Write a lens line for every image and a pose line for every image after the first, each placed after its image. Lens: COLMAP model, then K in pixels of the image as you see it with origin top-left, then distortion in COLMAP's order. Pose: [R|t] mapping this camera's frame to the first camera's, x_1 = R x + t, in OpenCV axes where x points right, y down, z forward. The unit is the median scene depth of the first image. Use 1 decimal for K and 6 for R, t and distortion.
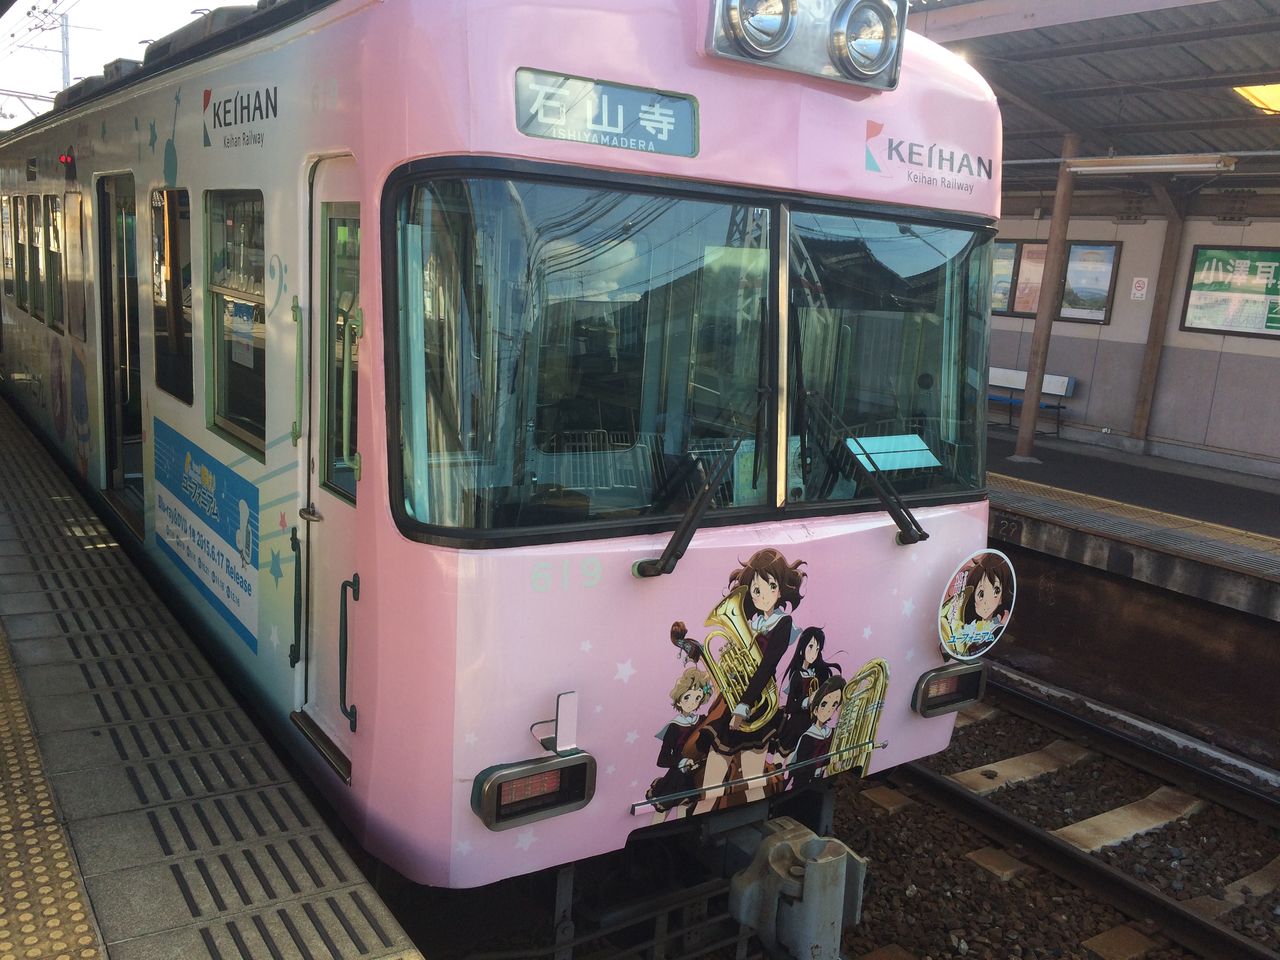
lens RADIAL K [[1080.8, 0, 633.5], [0, 1080.8, 473.8], [0, 0, 1]] dist [0.090475, -0.117603]
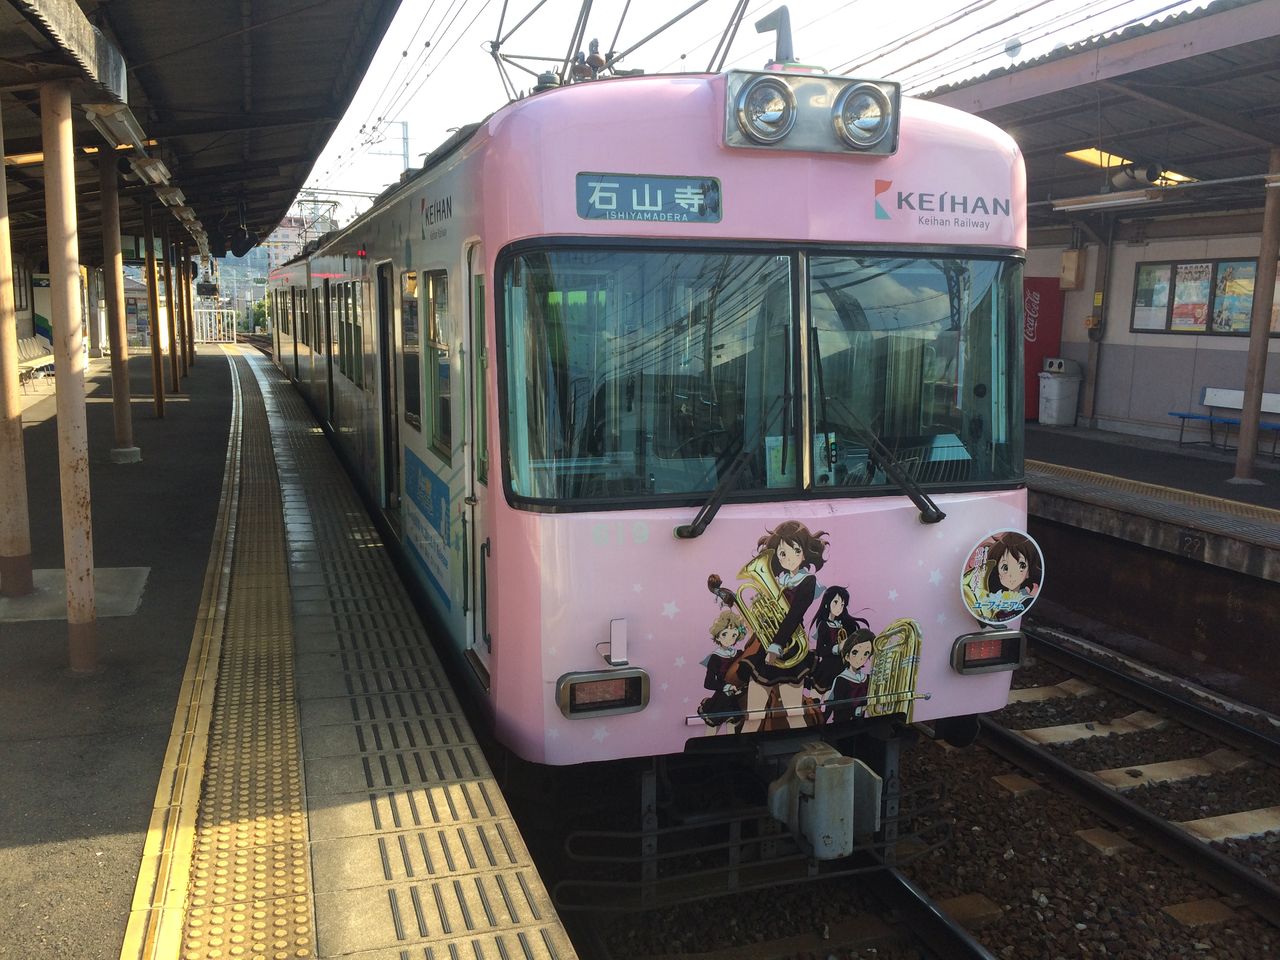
lens RADIAL K [[1107.2, 0, 633.7], [0, 1107.2, 482.3], [0, 0, 1]] dist [0.101948, -0.123818]
pose [[0.958349, -0.013542, -0.285277, 0.289018], [0.001000, 0.999028, -0.044065, 0.073622], [0.285596, 0.041944, 0.957432, -0.272394]]
